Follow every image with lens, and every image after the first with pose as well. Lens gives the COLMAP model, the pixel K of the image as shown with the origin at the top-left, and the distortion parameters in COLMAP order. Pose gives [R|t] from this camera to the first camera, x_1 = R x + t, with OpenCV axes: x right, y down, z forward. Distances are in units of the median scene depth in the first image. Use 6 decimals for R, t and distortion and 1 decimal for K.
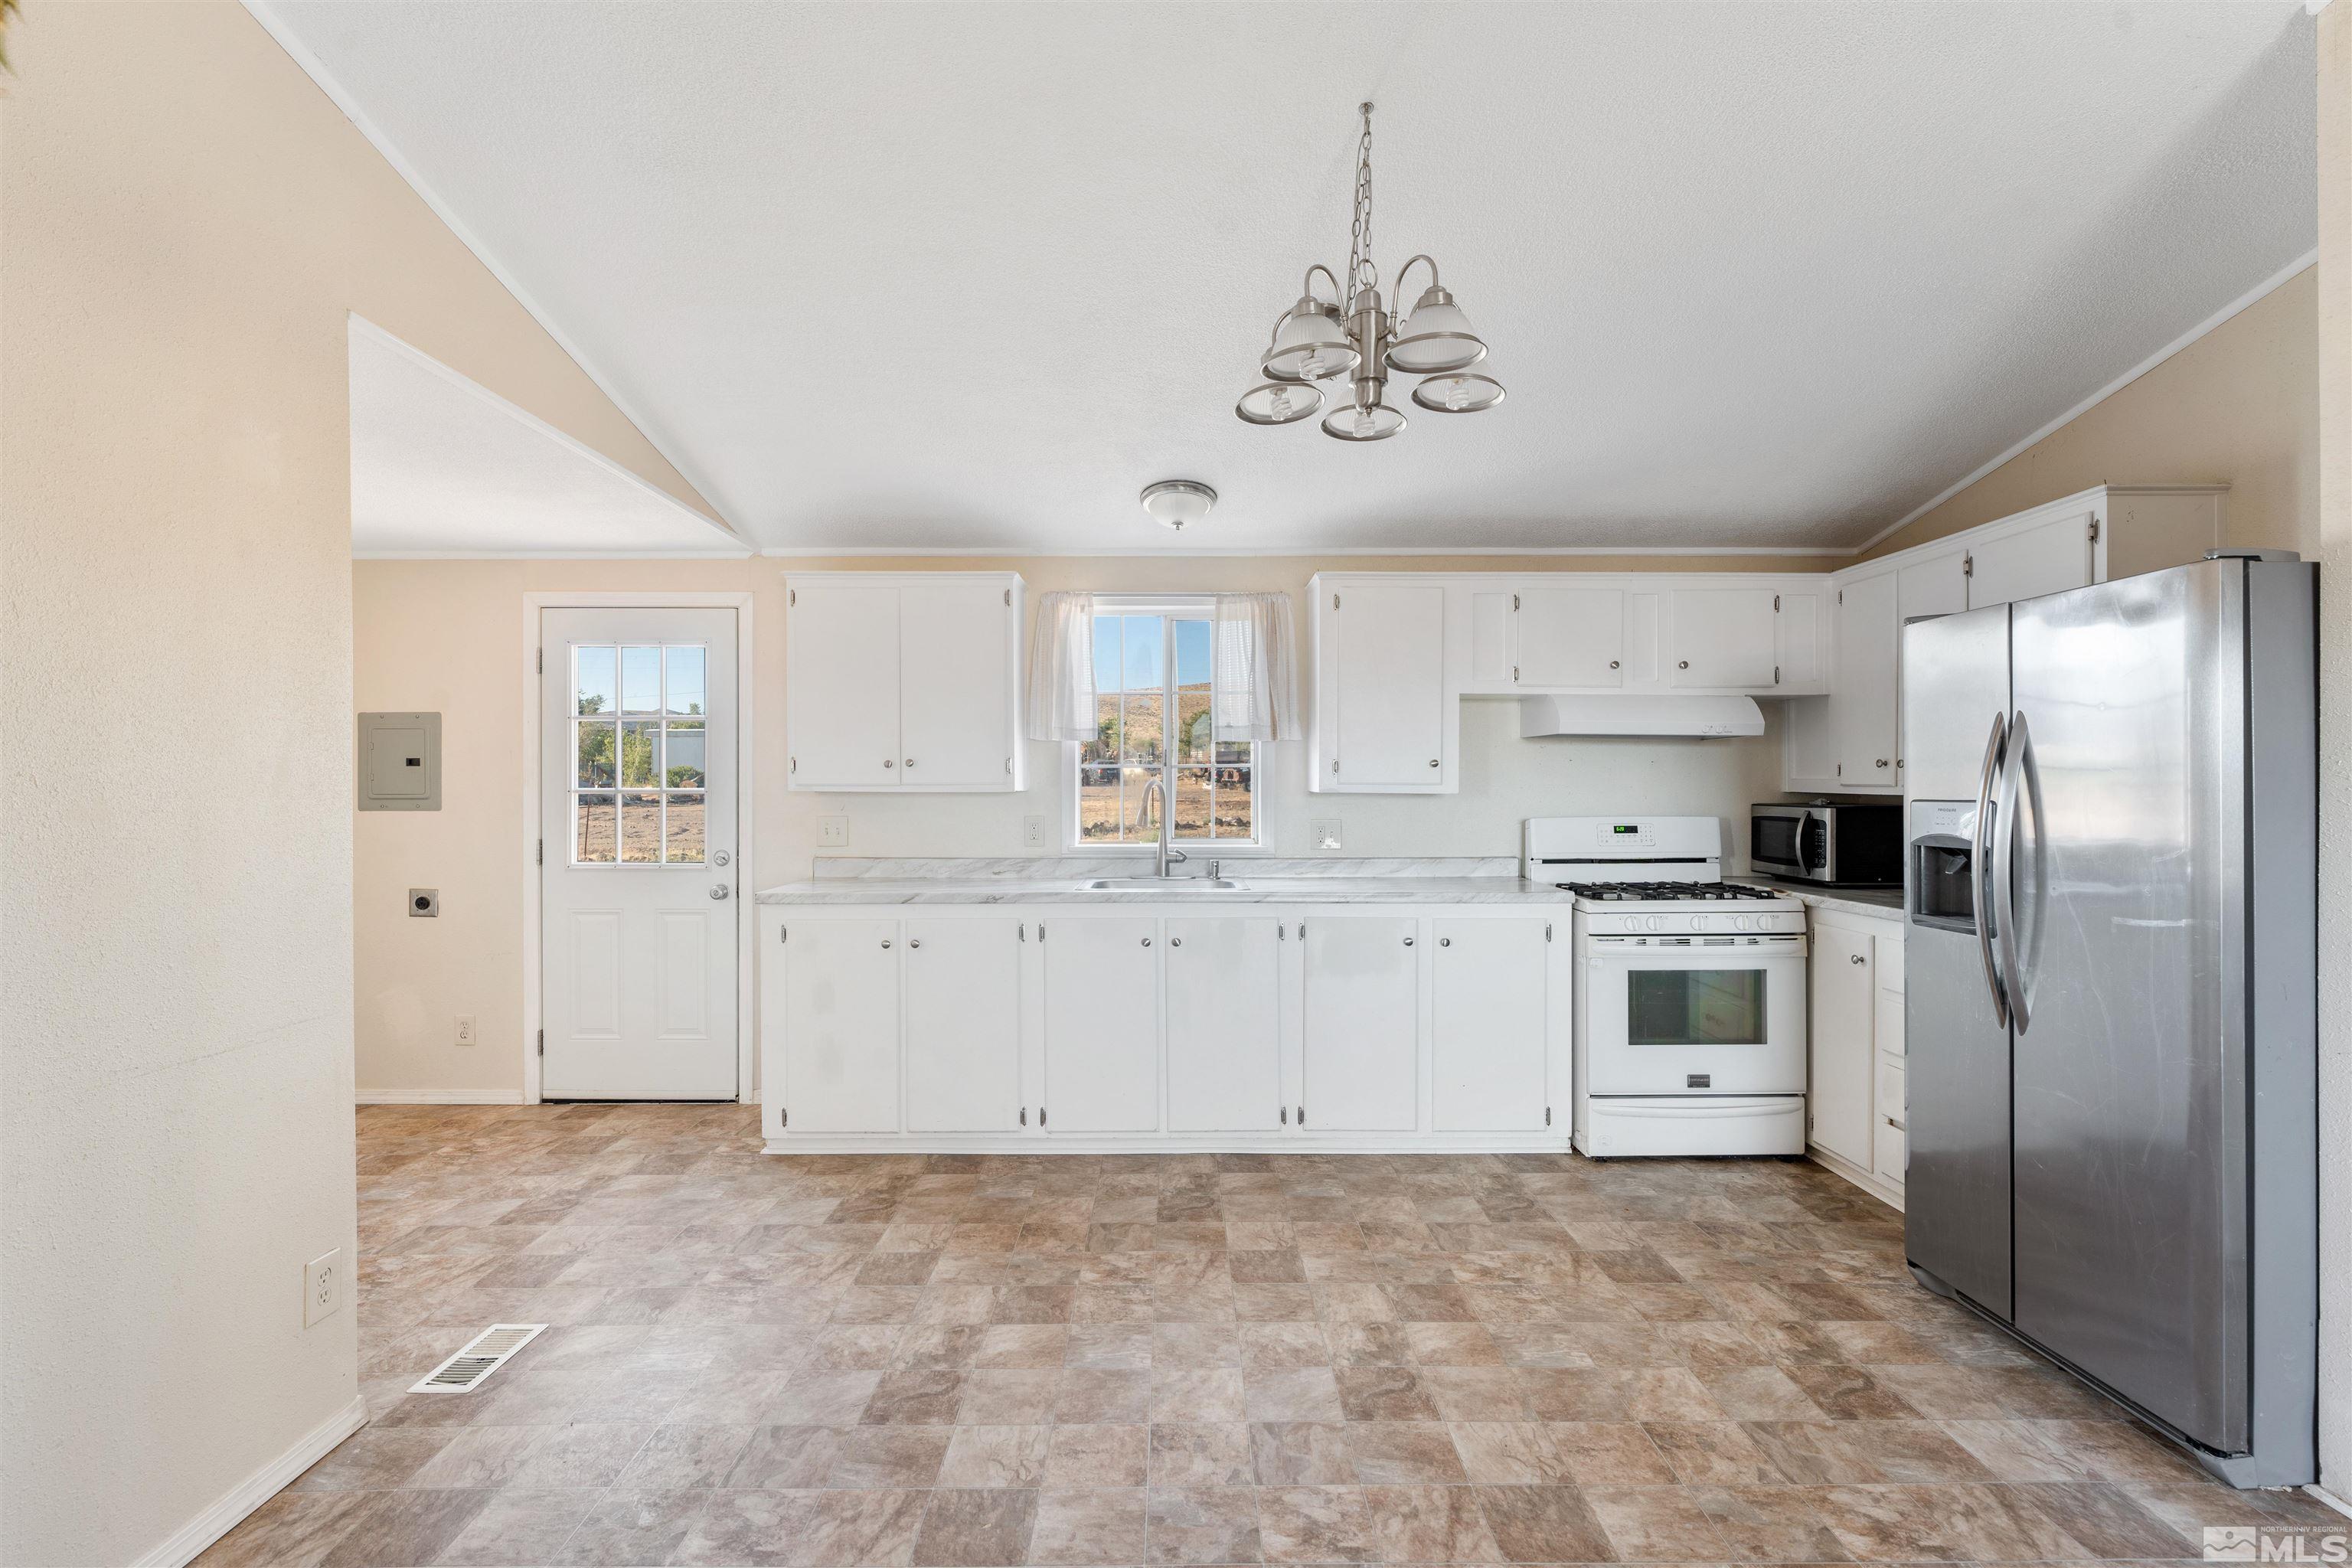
lens RADIAL K [[1062.2, 0, 1171.6], [0, 1062.2, 786.9], [0, 0, 1]] dist [-0.005363, 0.000090]
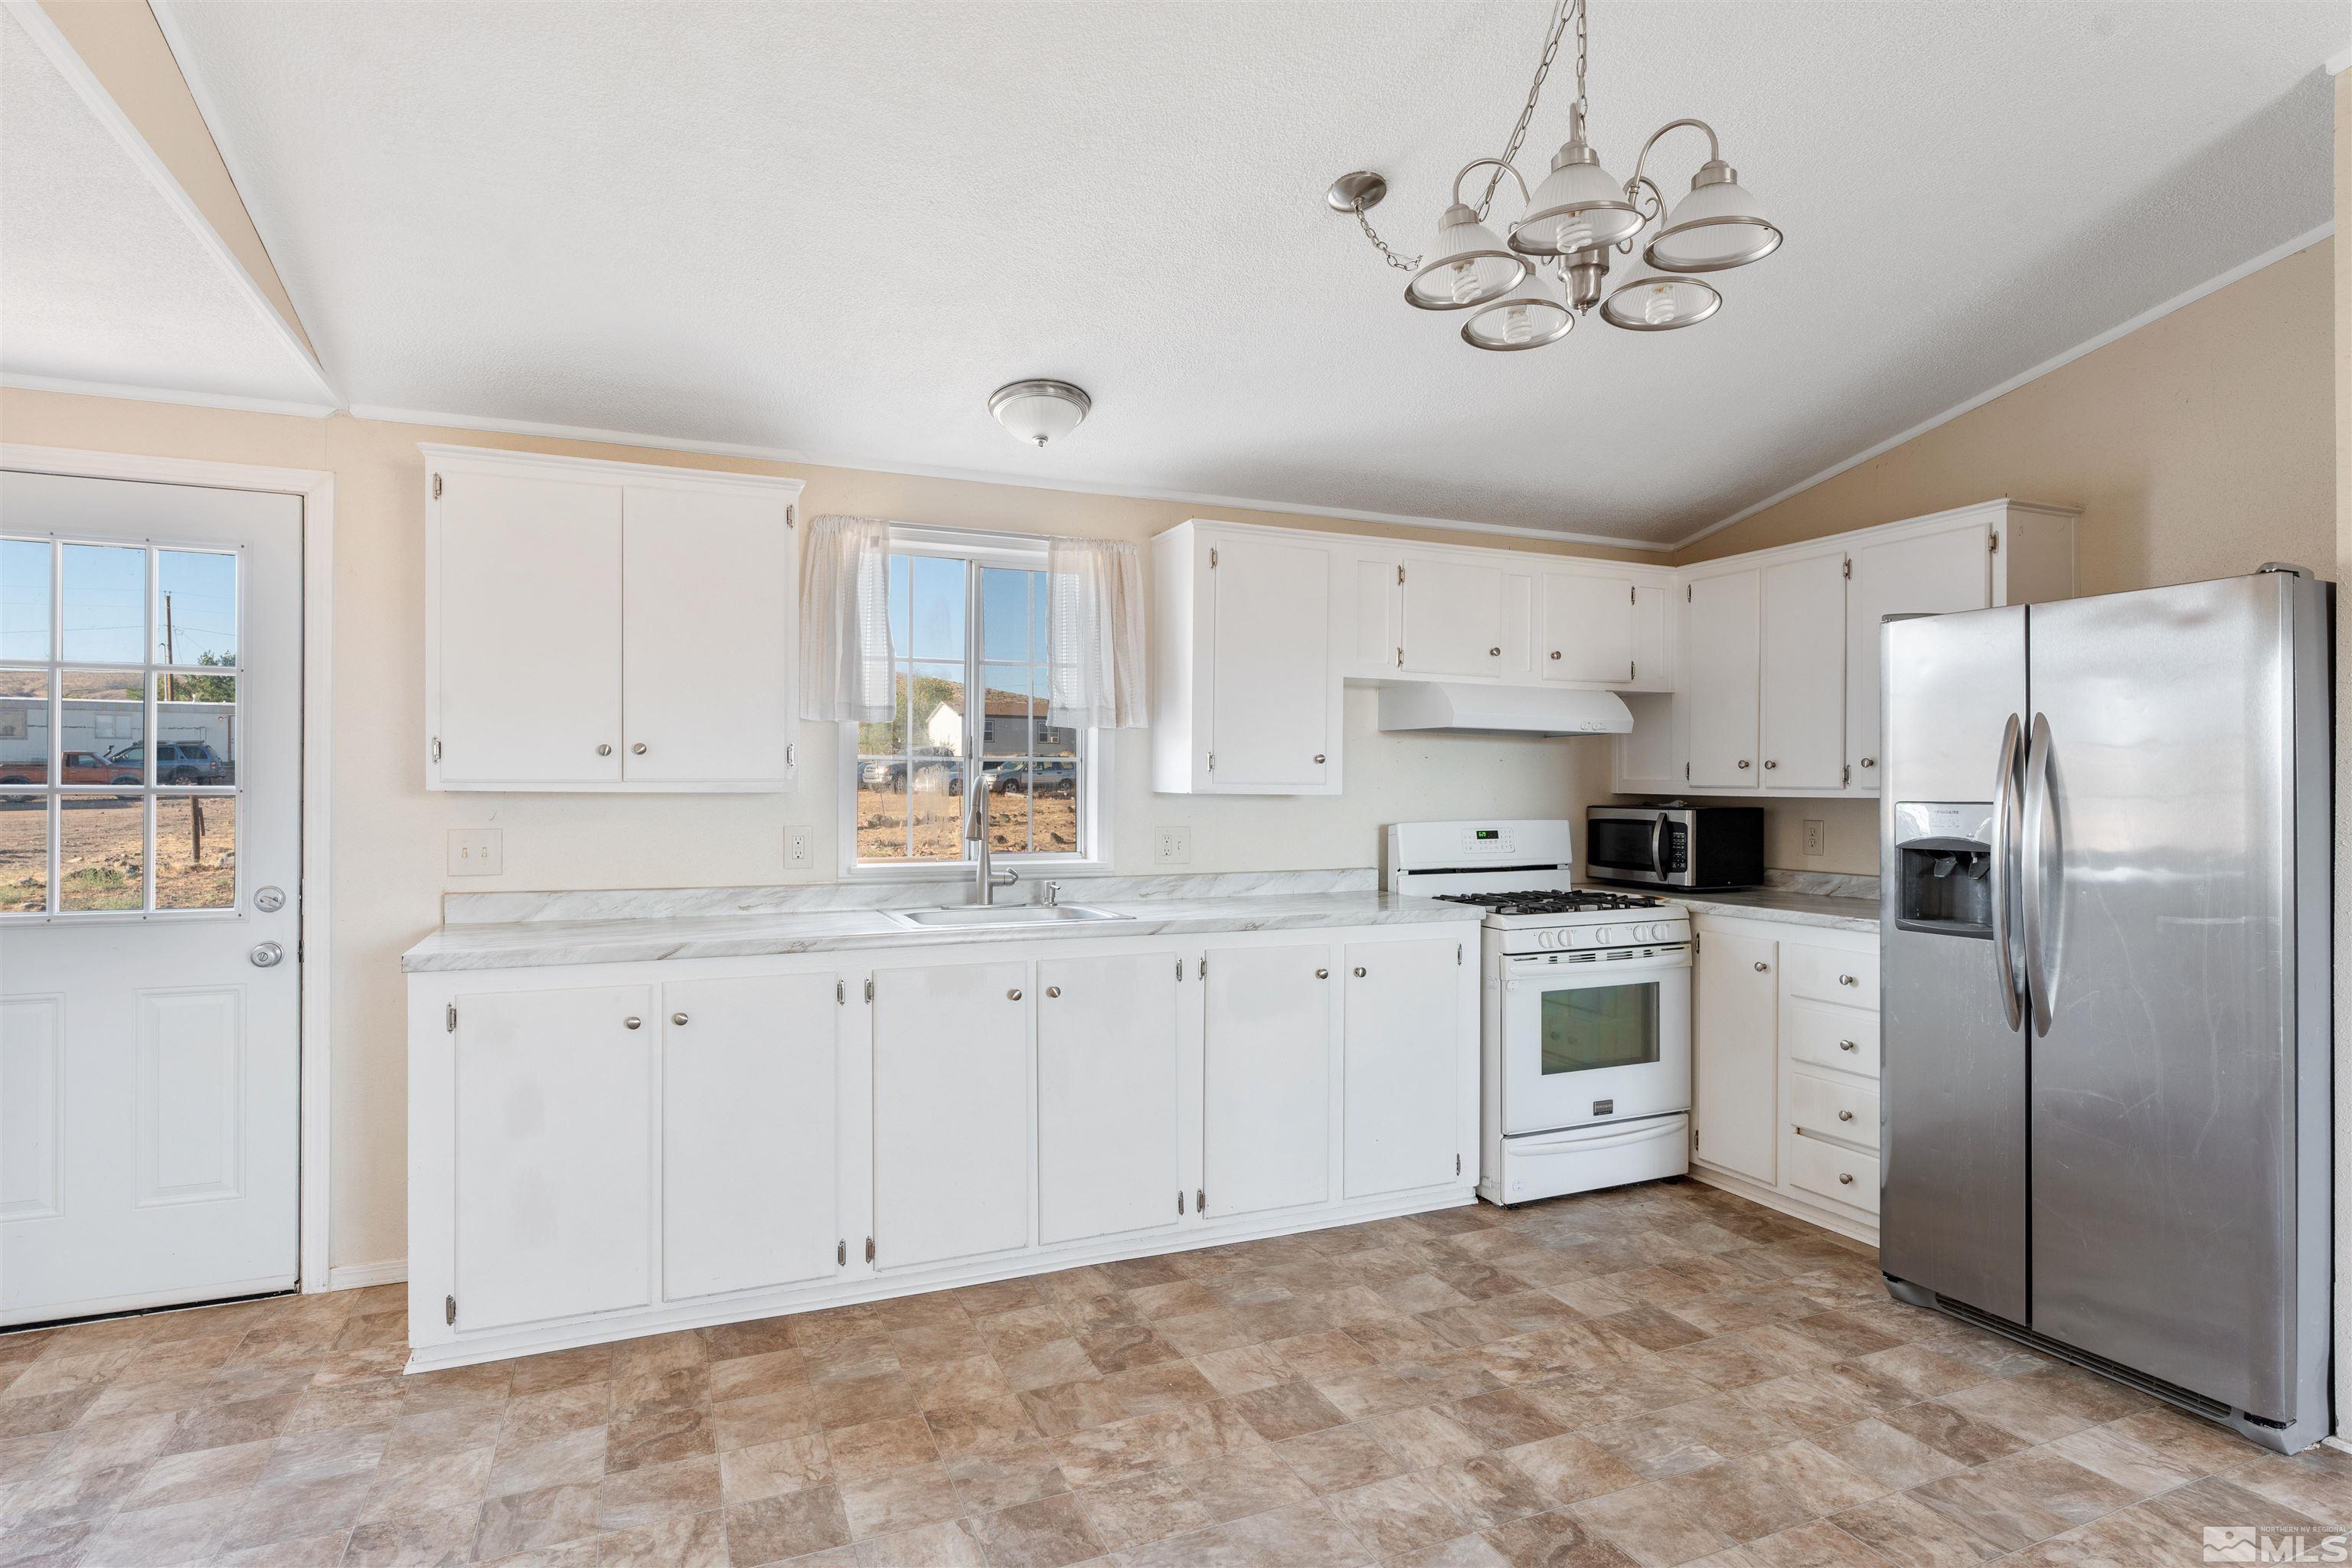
lens RADIAL K [[1223.4, 0, 1169.8], [0, 1223.4, 784.1], [0, 0, 1]] dist [-0.005807, 0.000897]
pose [[0.919139, 0.003965, 0.393914, -0.324568], [-0.003124, 0.999991, -0.002776, 0.001013], [-0.393921, 0.001321, 0.919143, 0.209660]]
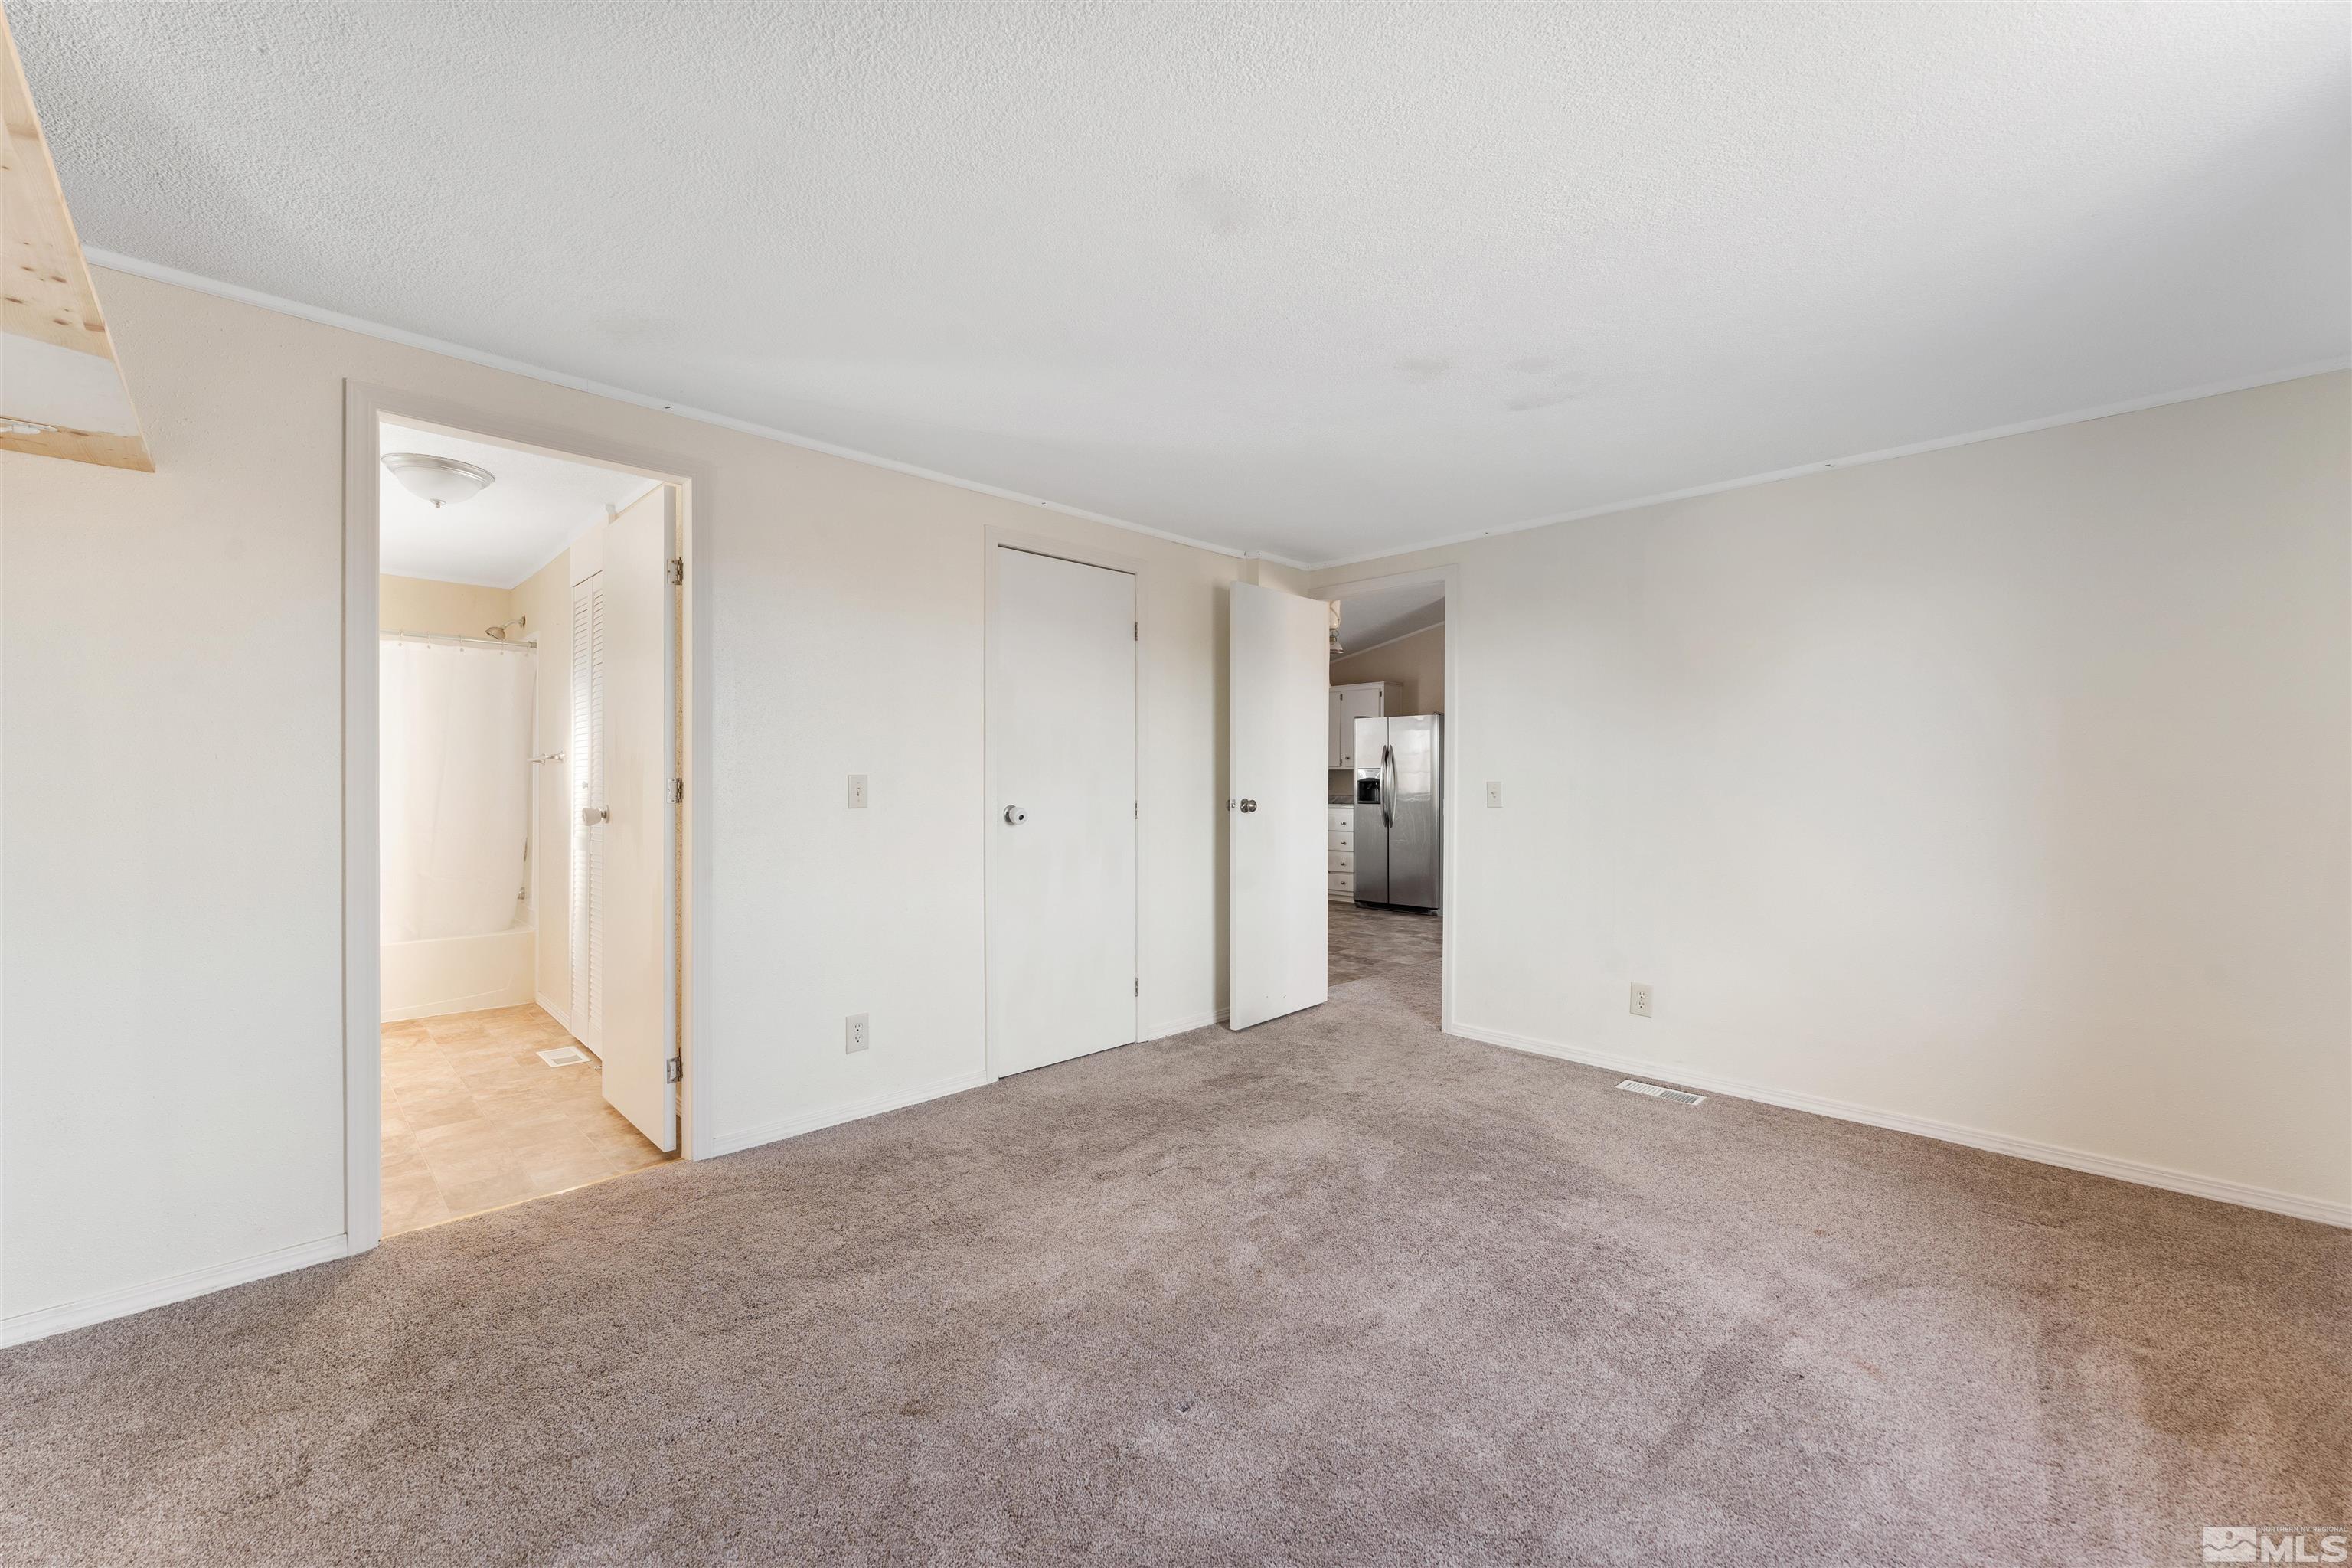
lens RADIAL K [[938.6, 0, 1154.1], [0, 938.6, 784.1], [0, 0, 1]] dist [0.000959, -0.000255]
pose [[0.731060, -0.008338, 0.682262, -1.752842], [0.005757, 0.999965, 0.006053, 0.035597], [-0.682289, -0.000497, 0.731083, -0.748041]]
